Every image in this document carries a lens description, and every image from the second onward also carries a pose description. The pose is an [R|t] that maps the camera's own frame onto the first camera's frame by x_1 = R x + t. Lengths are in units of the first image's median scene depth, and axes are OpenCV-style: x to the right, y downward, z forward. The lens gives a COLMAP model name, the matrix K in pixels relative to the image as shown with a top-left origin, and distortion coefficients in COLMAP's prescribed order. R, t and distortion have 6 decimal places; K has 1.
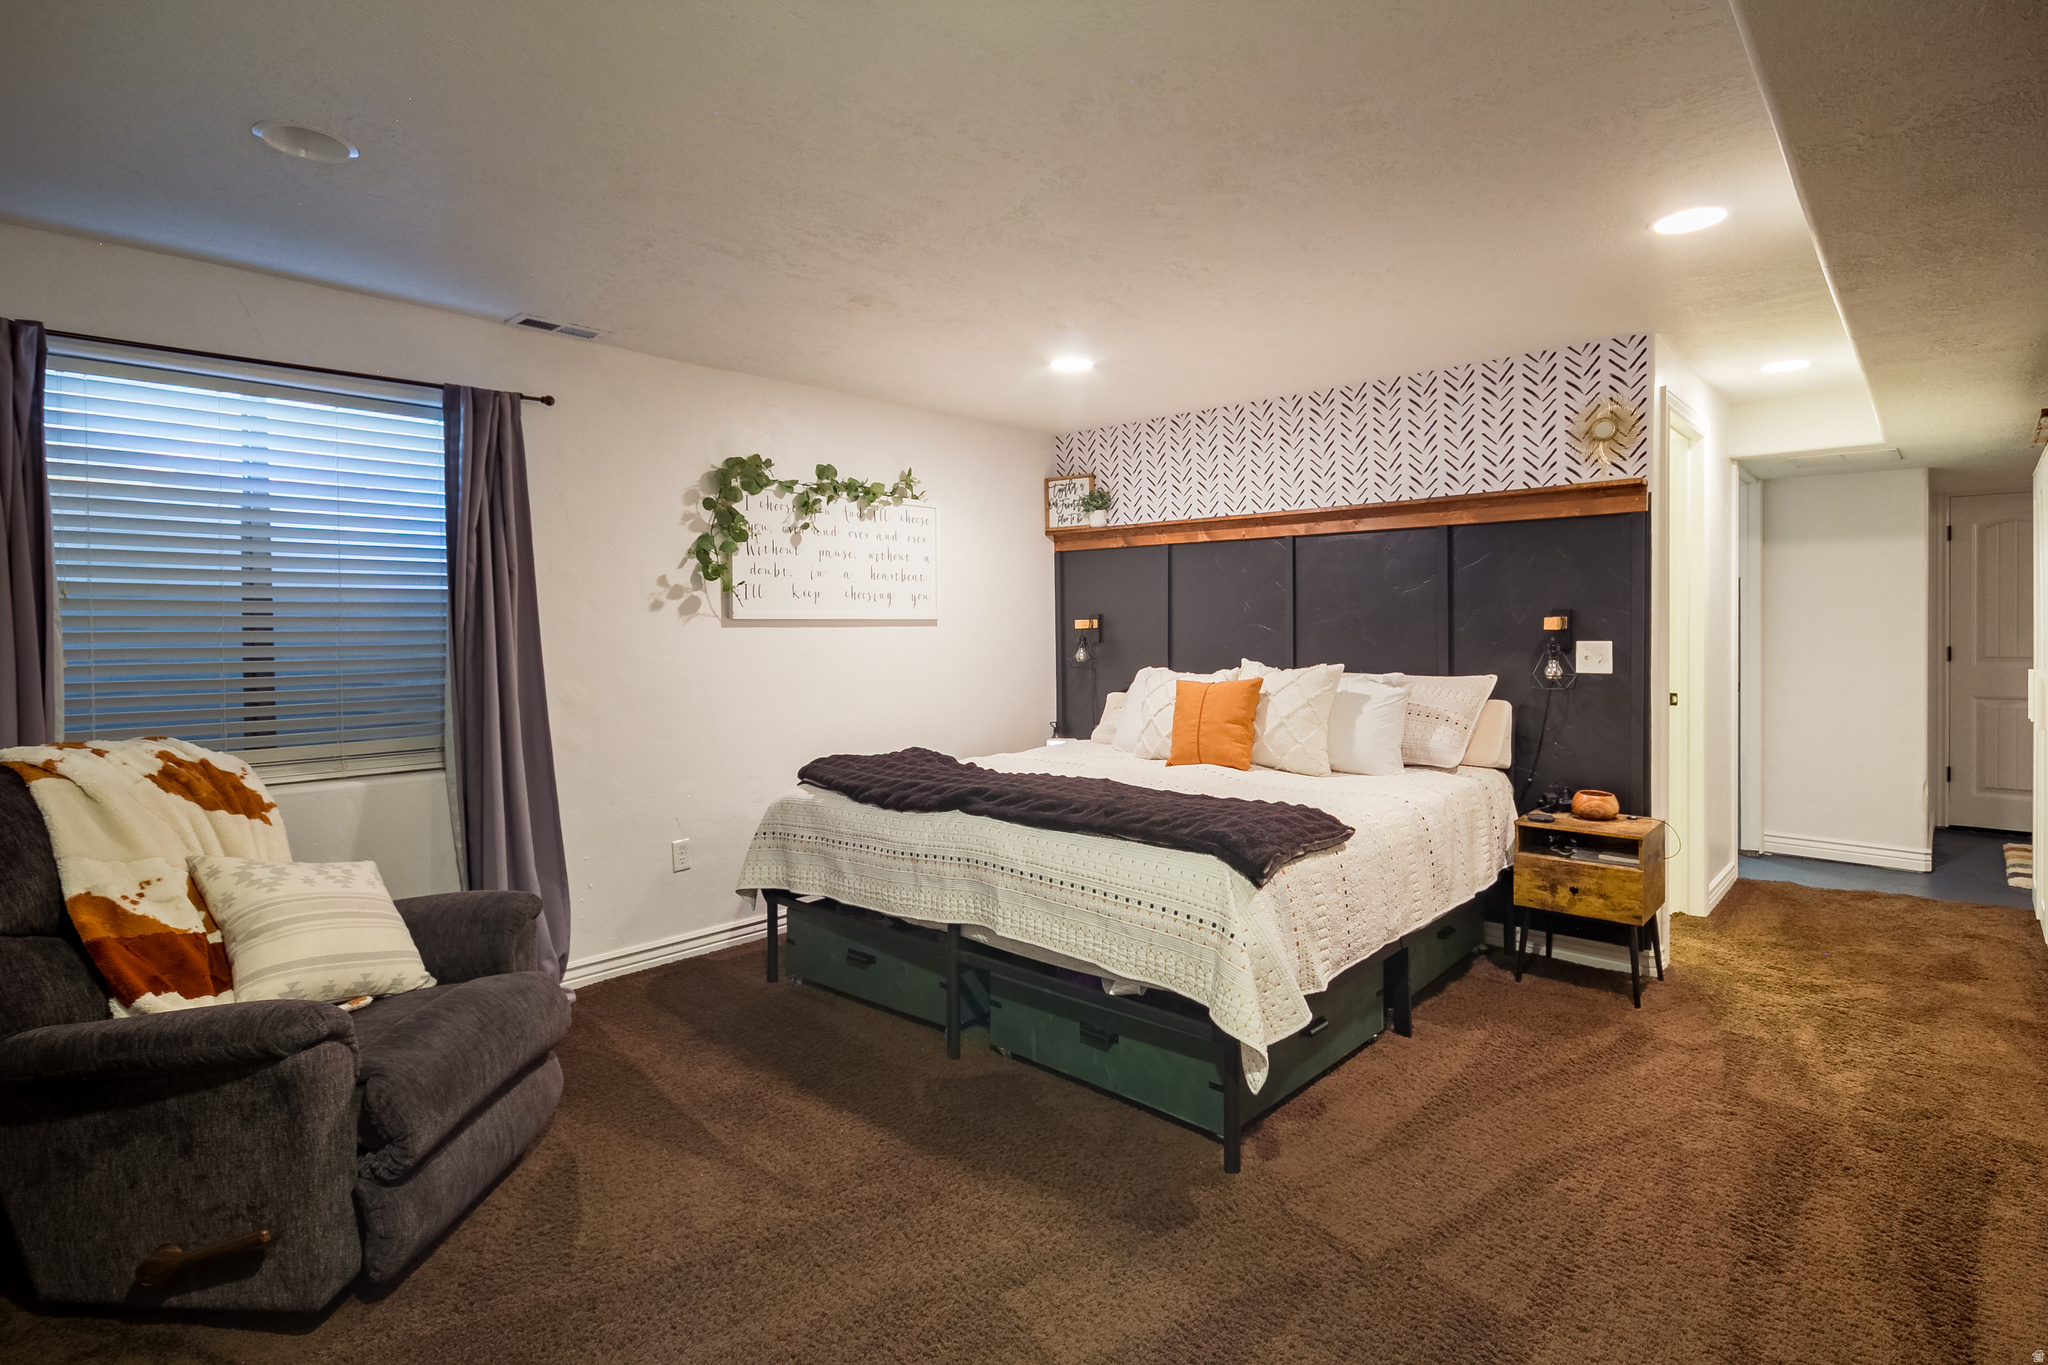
lens RADIAL K [[1011.6, 0, 1025.8], [0, 1011.6, 656.1], [0, 0, 1]] dist [-0.000887, -0.001049]
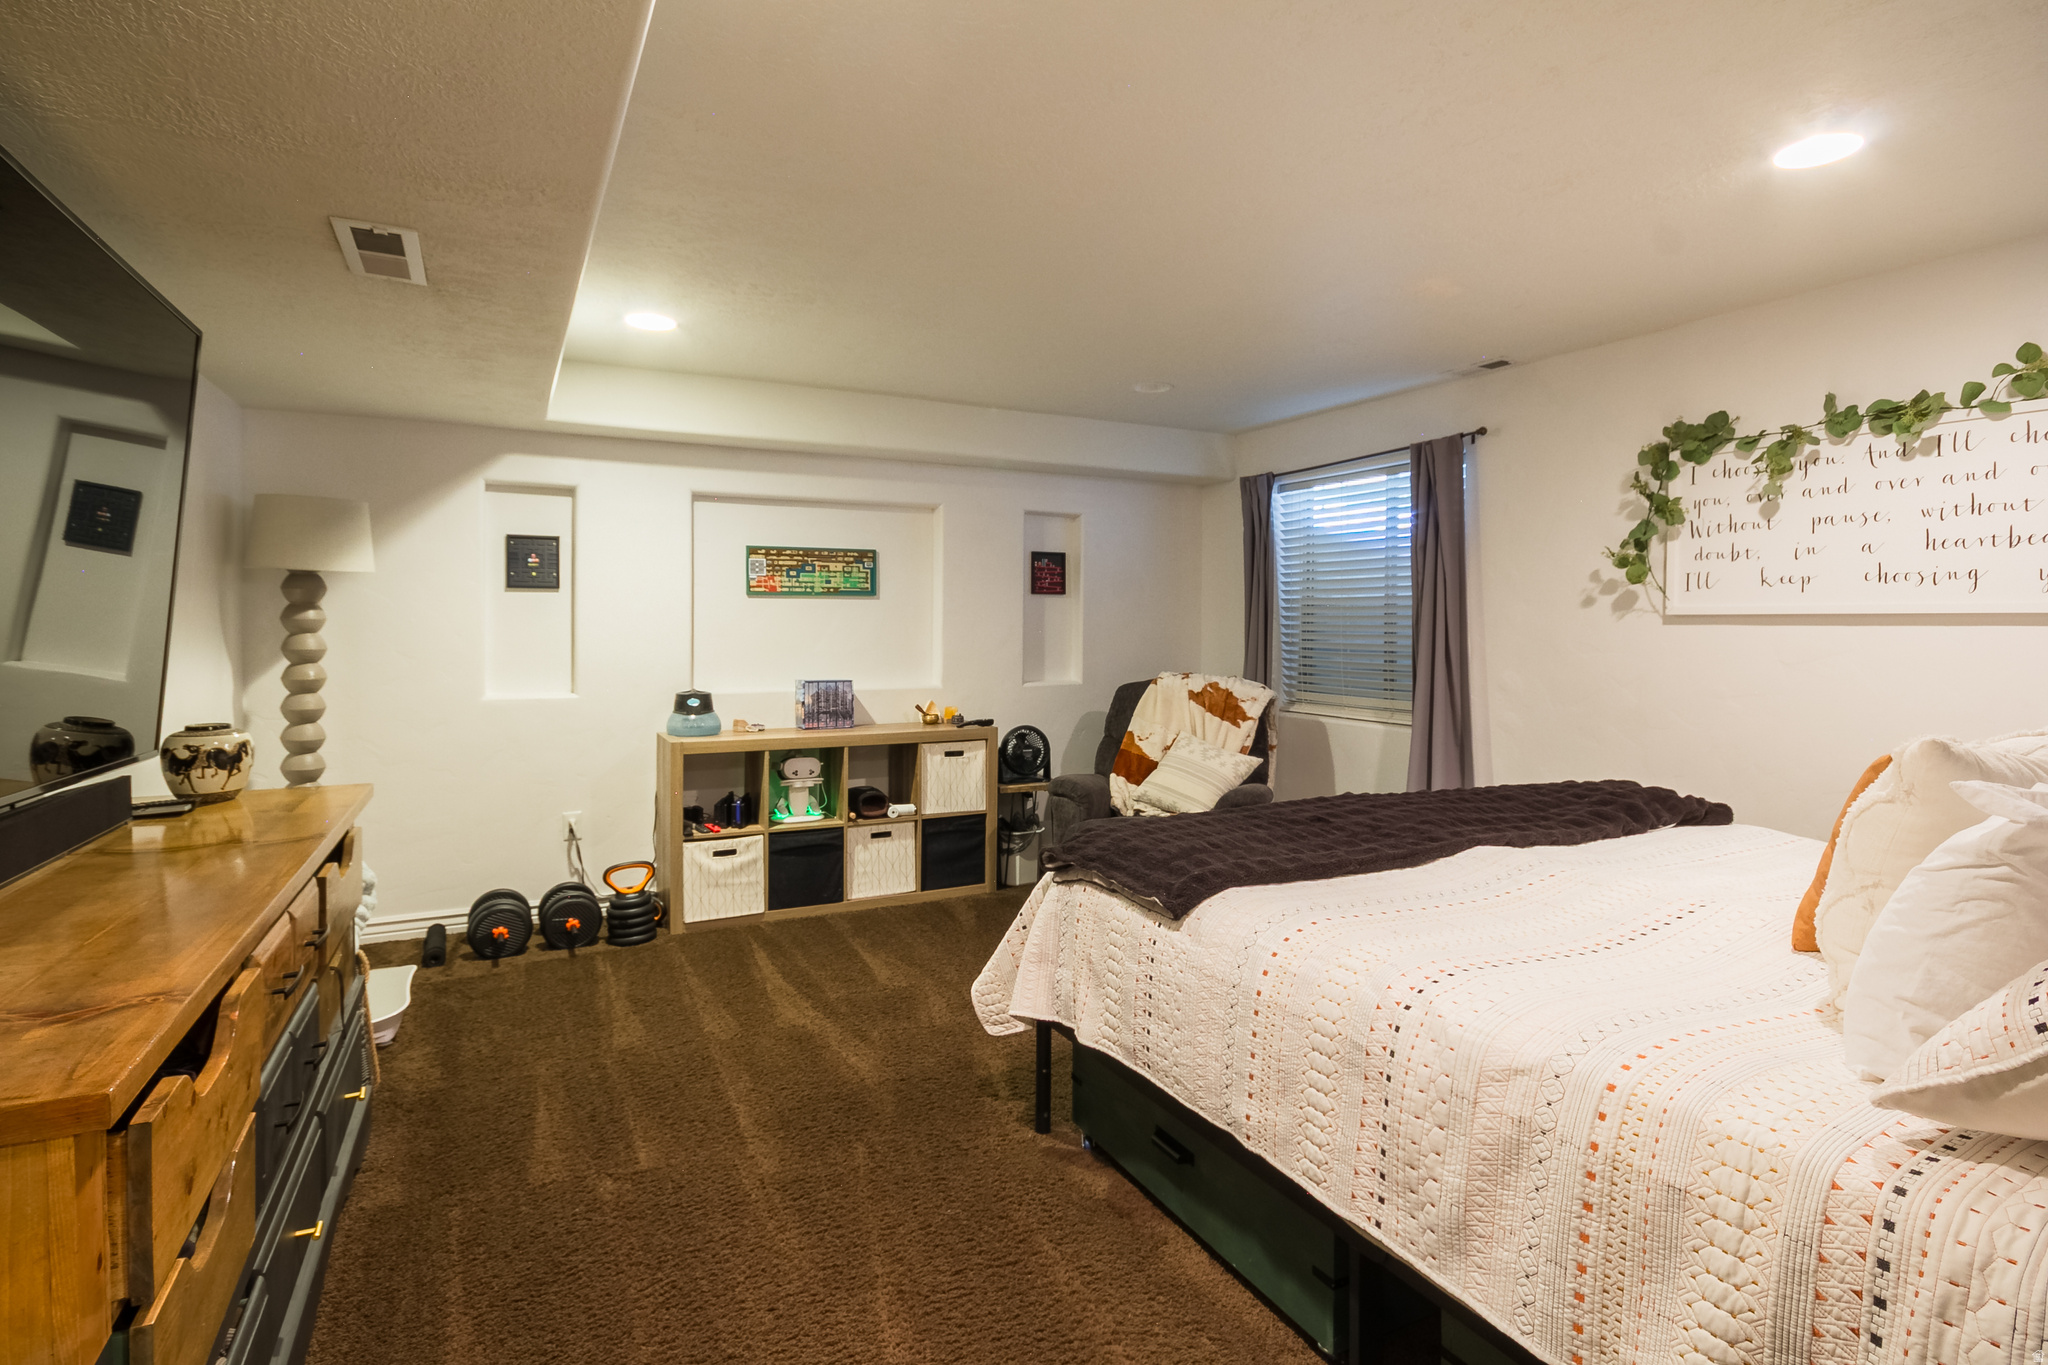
lens RADIAL K [[1011.6, 0, 1025.8], [0, 1011.6, 656.1], [0, 0, 1]] dist [-0.000887, -0.001049]
pose [[-0.345943, 0.040223, -0.937393, 0.703972], [-0.023738, 0.998386, 0.051601, -0.033046], [0.937955, 0.040103, -0.344430, 0.779612]]
